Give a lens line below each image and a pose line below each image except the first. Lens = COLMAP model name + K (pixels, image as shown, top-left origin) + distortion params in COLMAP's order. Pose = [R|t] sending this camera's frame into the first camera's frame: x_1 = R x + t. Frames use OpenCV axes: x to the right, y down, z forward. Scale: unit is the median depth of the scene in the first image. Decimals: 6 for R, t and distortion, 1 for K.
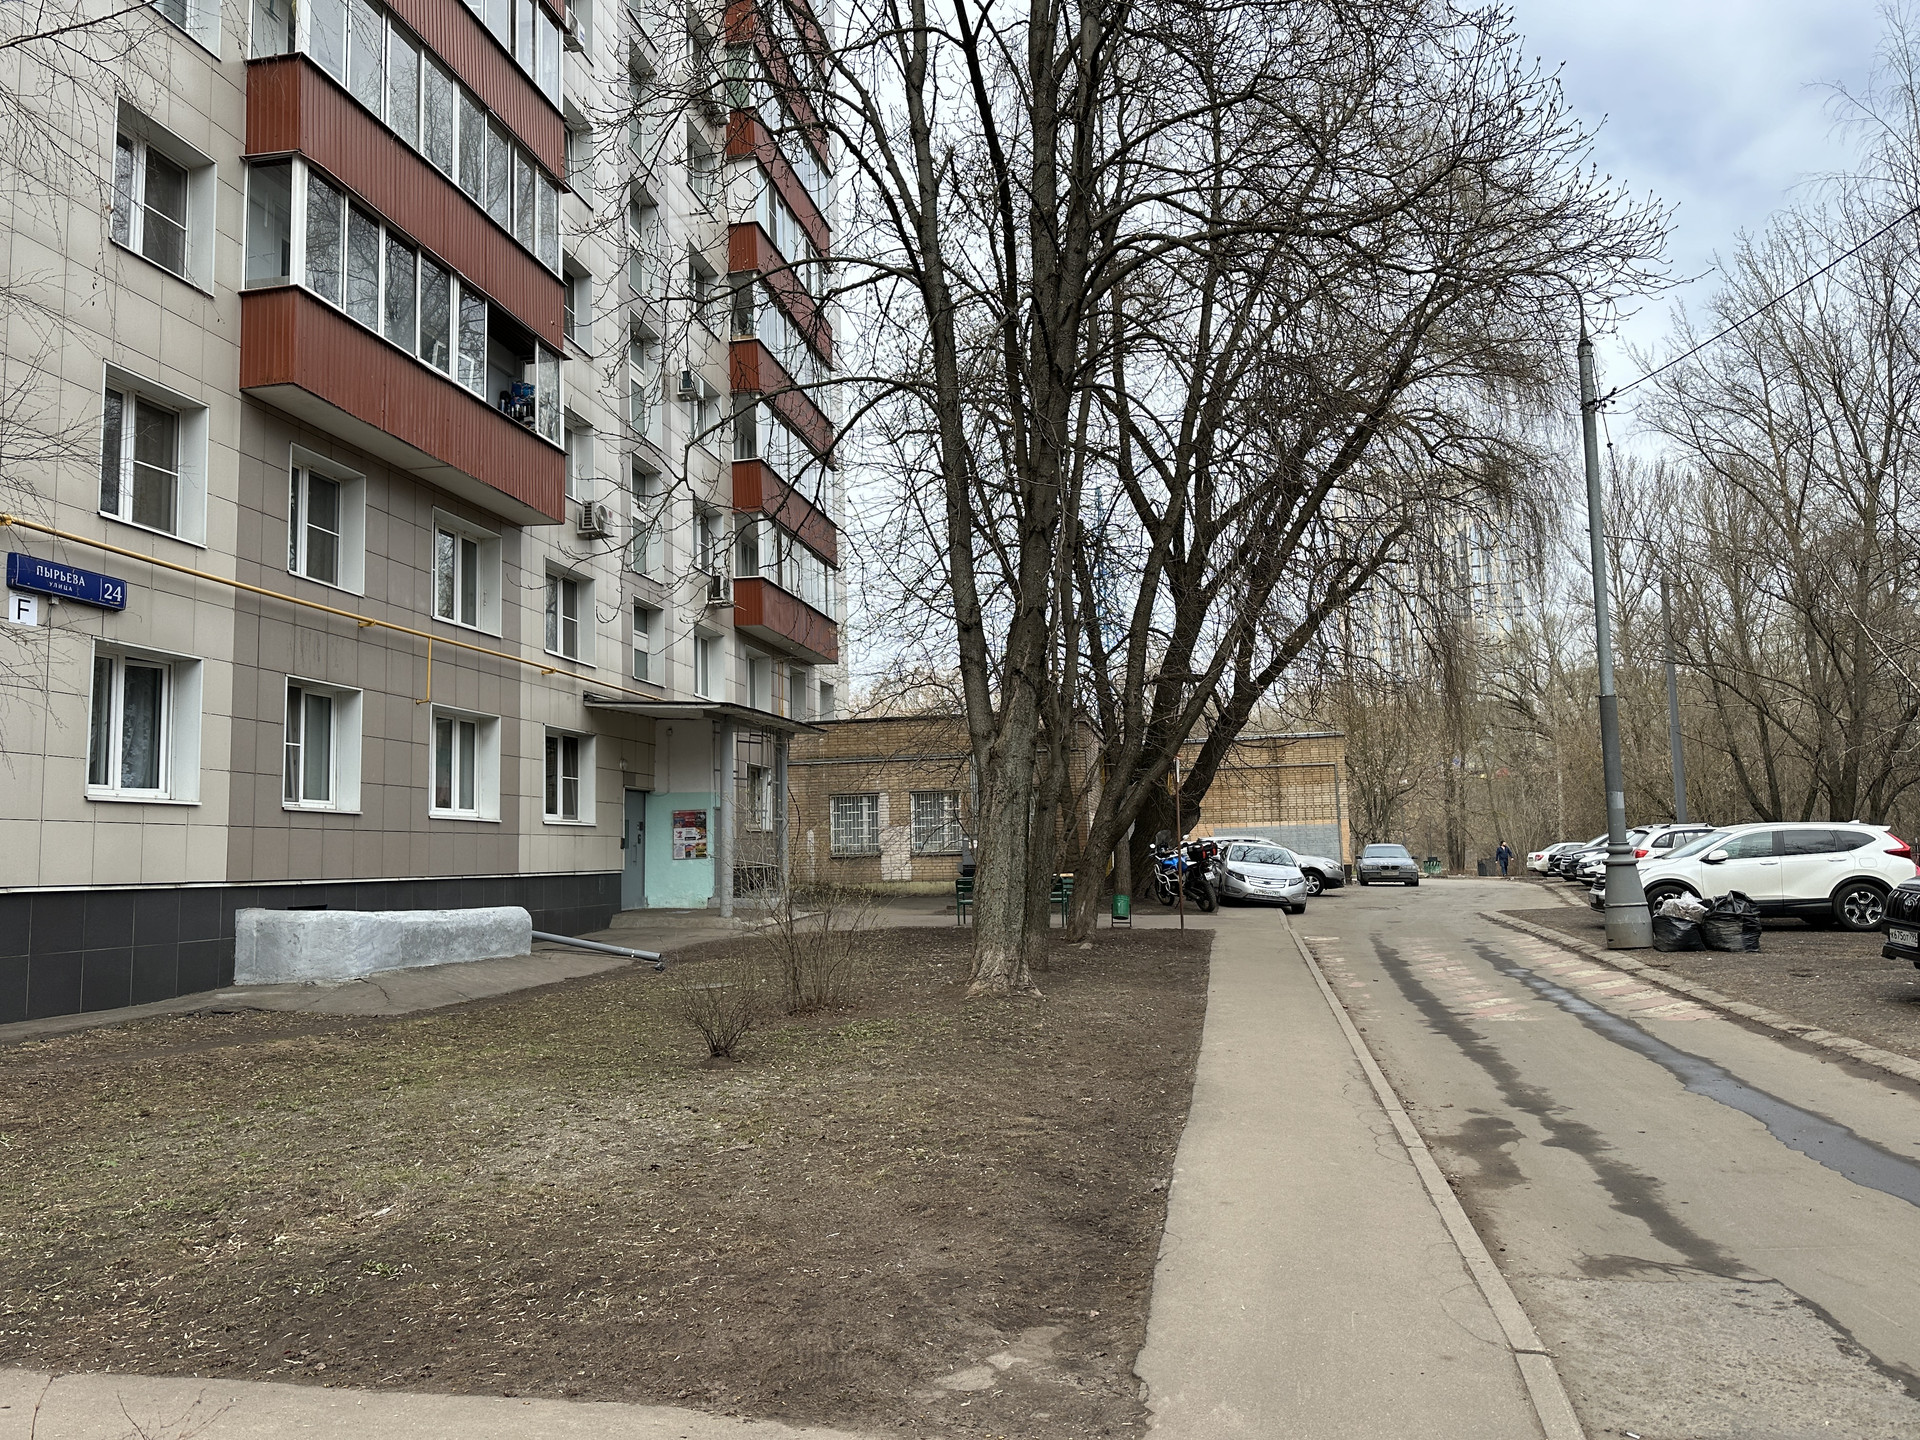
lens RADIAL K [[1308.5, 0, 954.4], [0, 1308.5, 756.4], [0, 0, 1]] dist [0.114484, -0.142662]
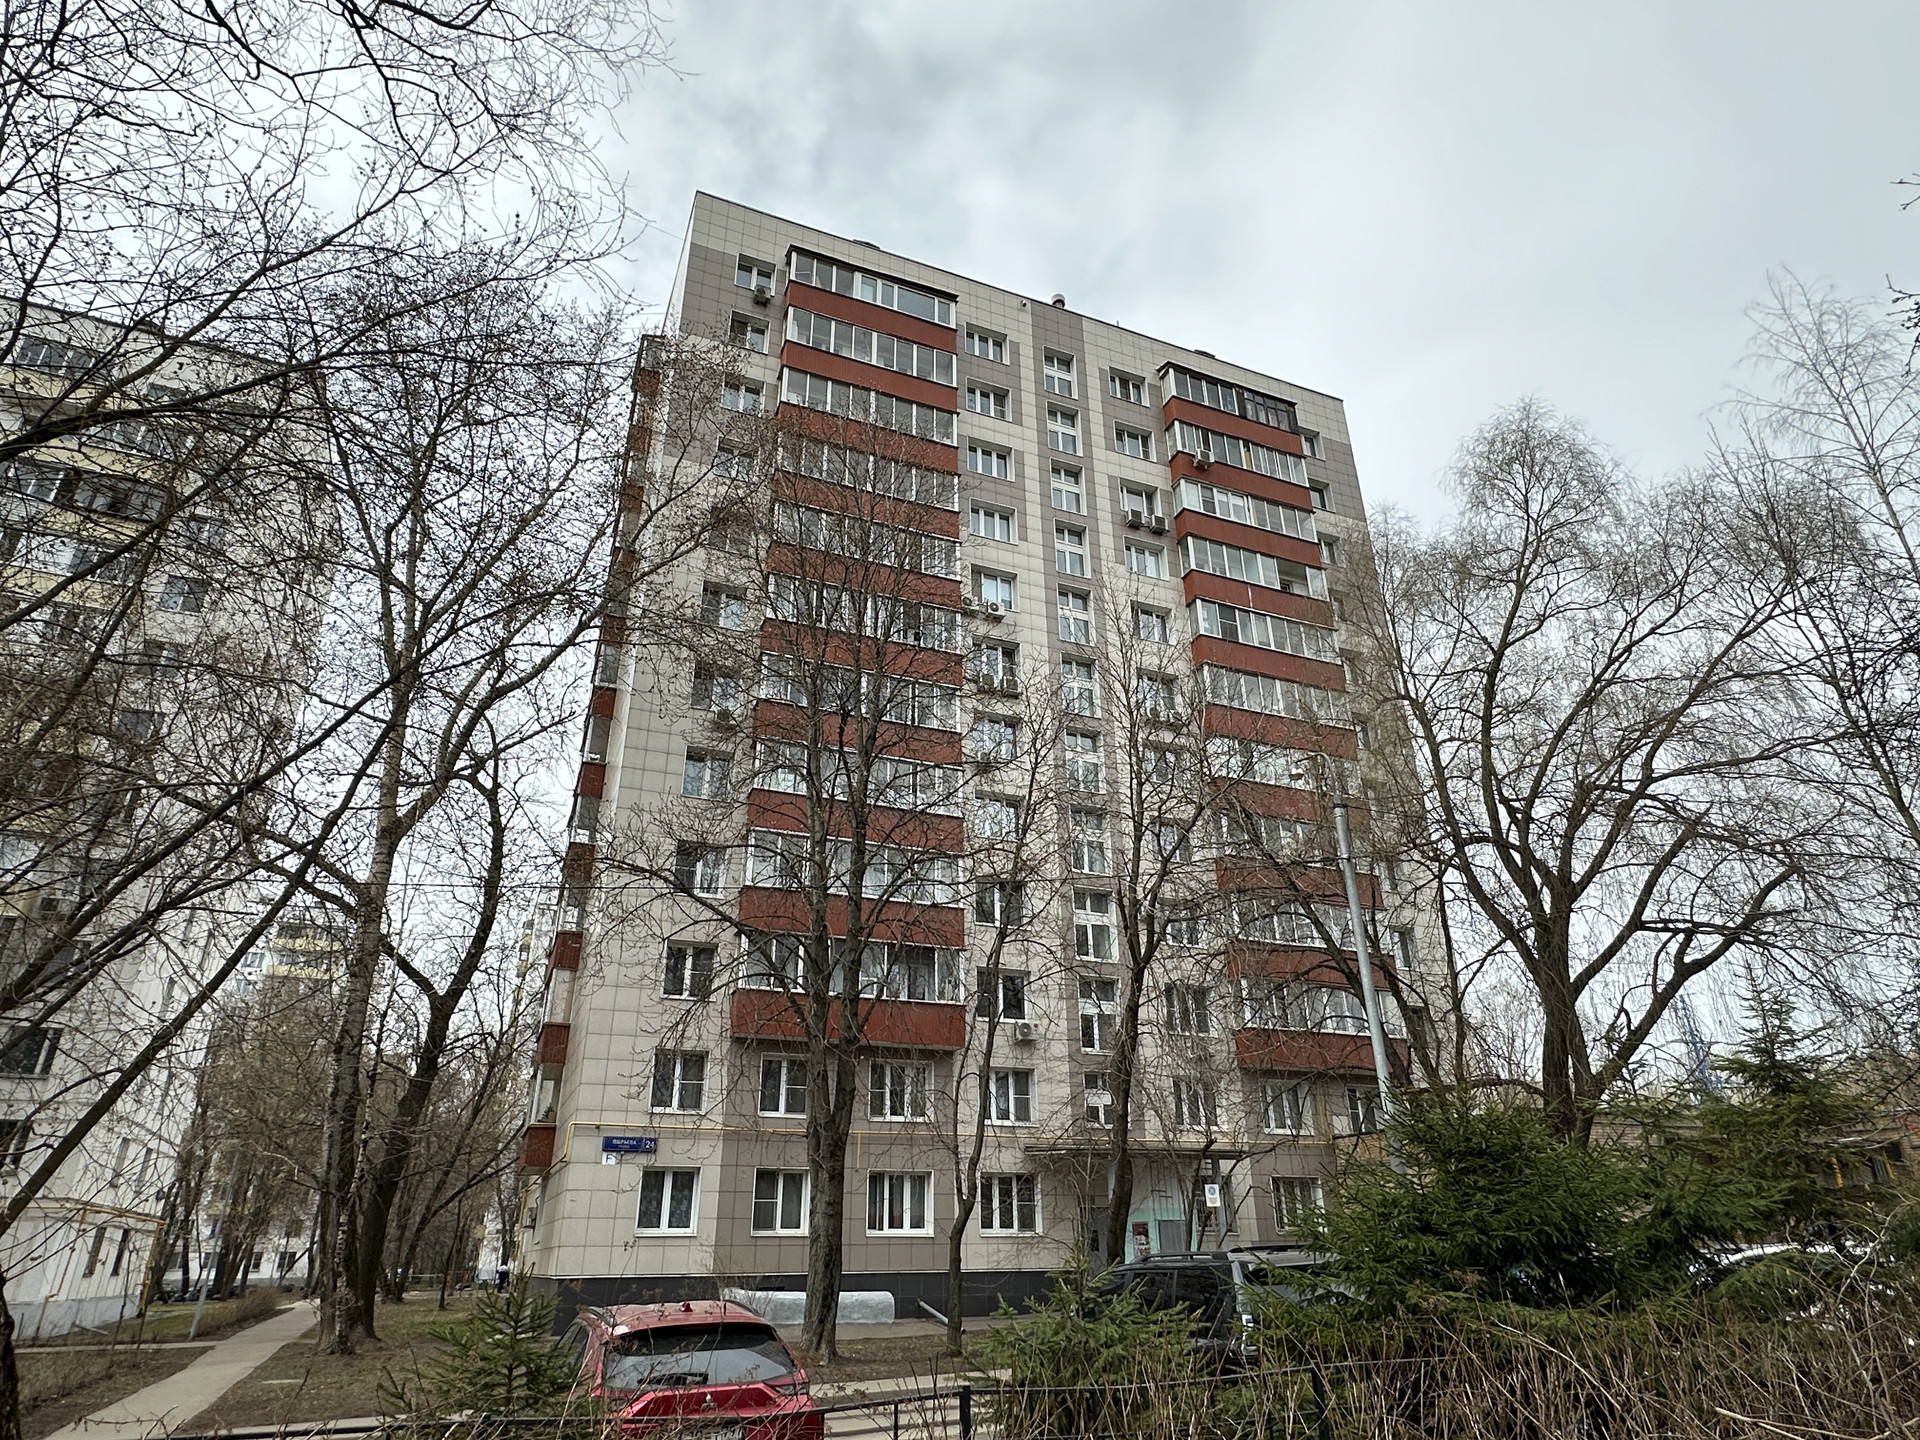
lens RADIAL K [[1124.2, 0, 957.8], [0, 1124.2, 745.9], [0, 0, 1]] dist [-0.002368, 0.000260]
pose [[0.567264, -0.332106, -0.753603, 1.219611], [0.064414, 0.930171, -0.361431, -0.016926], [0.821013, 0.156484, 0.549045, 0.165971]]
